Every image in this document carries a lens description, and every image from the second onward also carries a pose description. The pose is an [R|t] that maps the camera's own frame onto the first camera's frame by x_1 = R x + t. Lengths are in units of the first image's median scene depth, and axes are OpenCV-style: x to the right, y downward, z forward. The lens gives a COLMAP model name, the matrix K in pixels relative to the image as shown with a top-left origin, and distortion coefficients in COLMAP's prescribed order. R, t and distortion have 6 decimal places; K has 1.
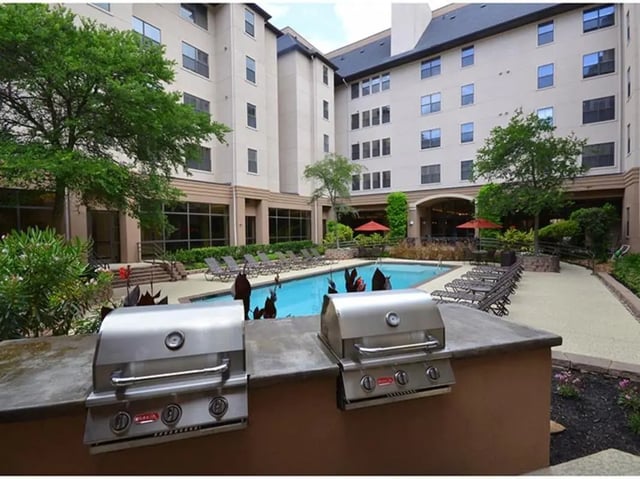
lens RADIAL K [[331.1, 0, 320.0], [0, 331.1, 239.5], [0, 0, 1]] dist [-0.023452, -0.000153]
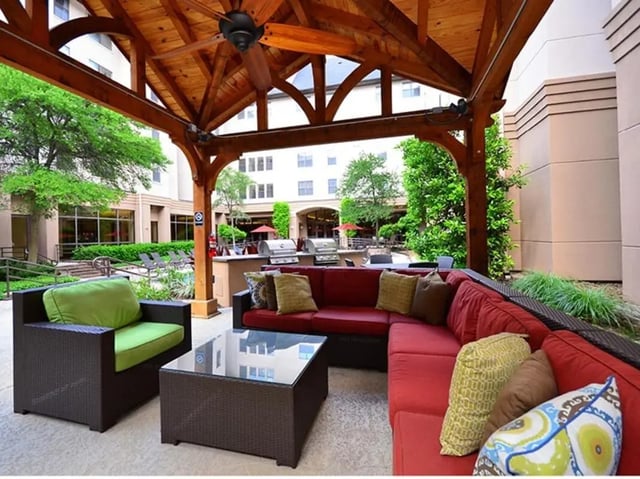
lens RADIAL K [[331.1, 0, 320.0], [0, 331.1, 239.5], [0, 0, 1]] dist [-0.023452, -0.000153]
pose [[0.926323, -0.018481, 0.376277, -0.100563], [0.026544, 0.999515, -0.016254, 0.020813], [-0.375794, 0.025045, 0.926365, -0.197097]]
